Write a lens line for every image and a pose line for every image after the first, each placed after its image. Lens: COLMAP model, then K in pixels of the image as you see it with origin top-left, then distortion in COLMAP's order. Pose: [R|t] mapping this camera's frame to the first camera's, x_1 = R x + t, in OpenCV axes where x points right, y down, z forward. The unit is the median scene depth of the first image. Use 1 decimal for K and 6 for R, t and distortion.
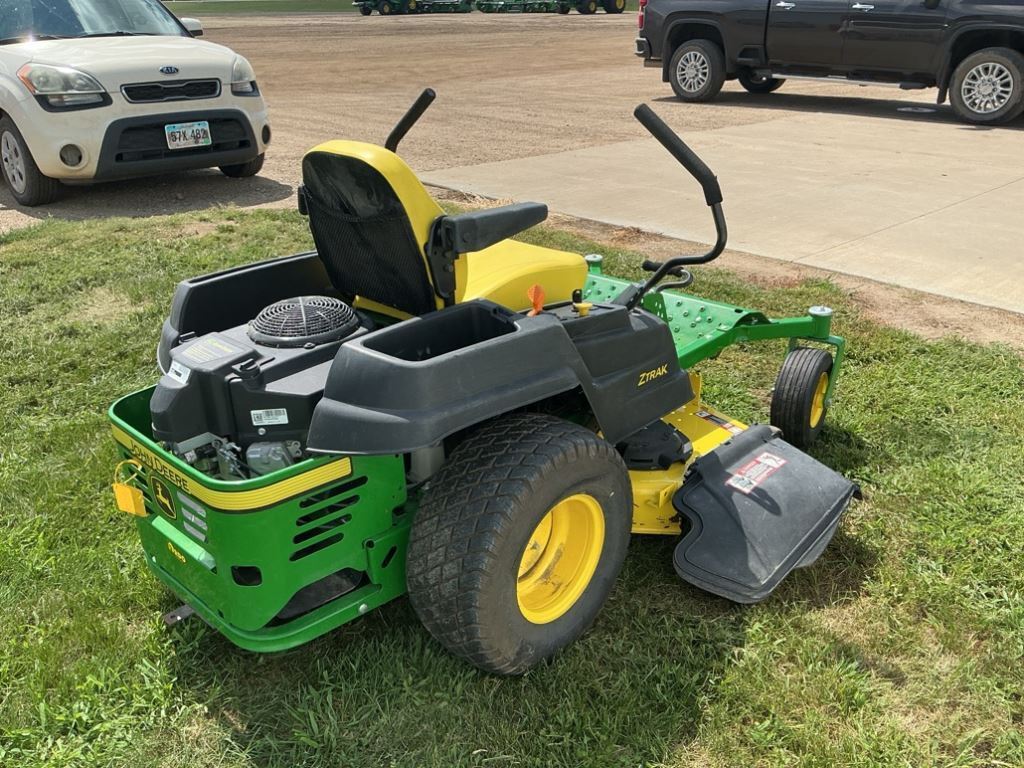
lens RADIAL K [[861.4, 0, 511.5], [0, 861.4, 389.3], [0, 0, 1]] dist [0.074186, -0.156515]
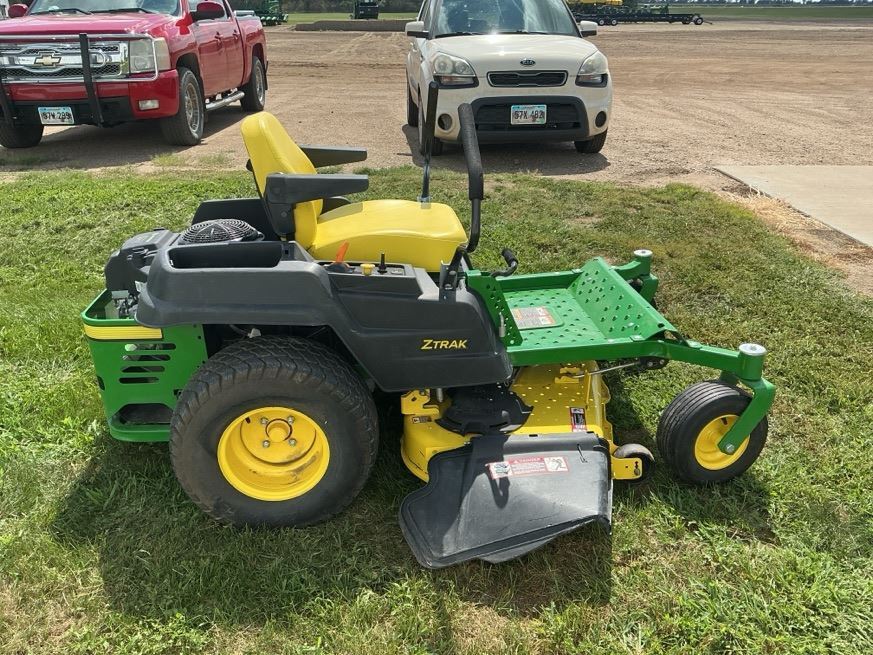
lens RADIAL K [[738.6, 0, 436.5], [0, 738.6, 327.5], [0, 0, 1]] dist [0.104304, -0.157887]
pose [[0.753458, 0.253459, -0.606680, 0.271551], [-0.262154, 0.962003, 0.076327, -0.040364], [0.602973, 0.101535, 0.791274, 0.086300]]
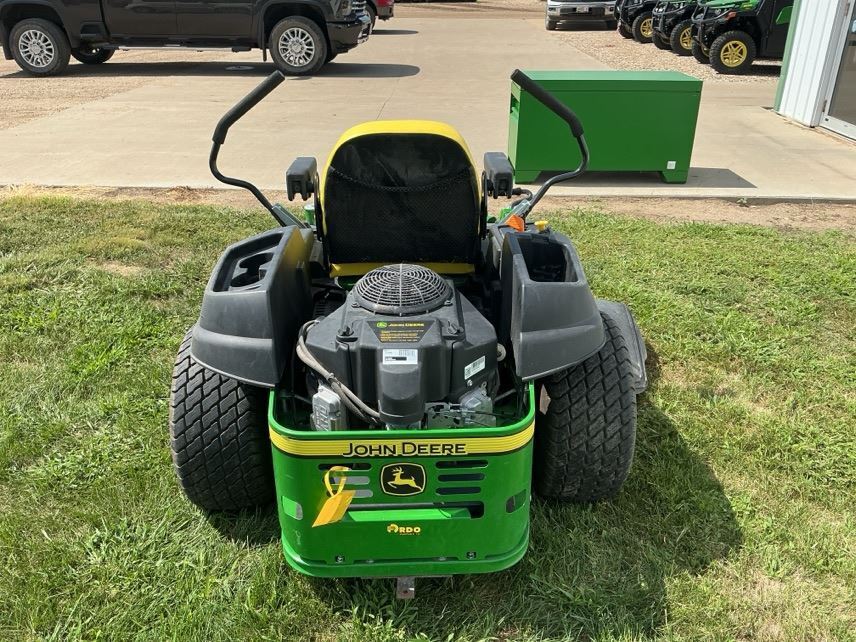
lens RADIAL K [[720.0, 0, 427.6], [0, 720.0, 325.5], [0, 0, 1]] dist [0.074186, -0.156515]
pose [[0.701356, -0.295940, 0.648475, -0.263633], [0.279895, 0.951011, 0.131286, -0.046348], [-0.655560, 0.089427, 0.749829, 0.094978]]
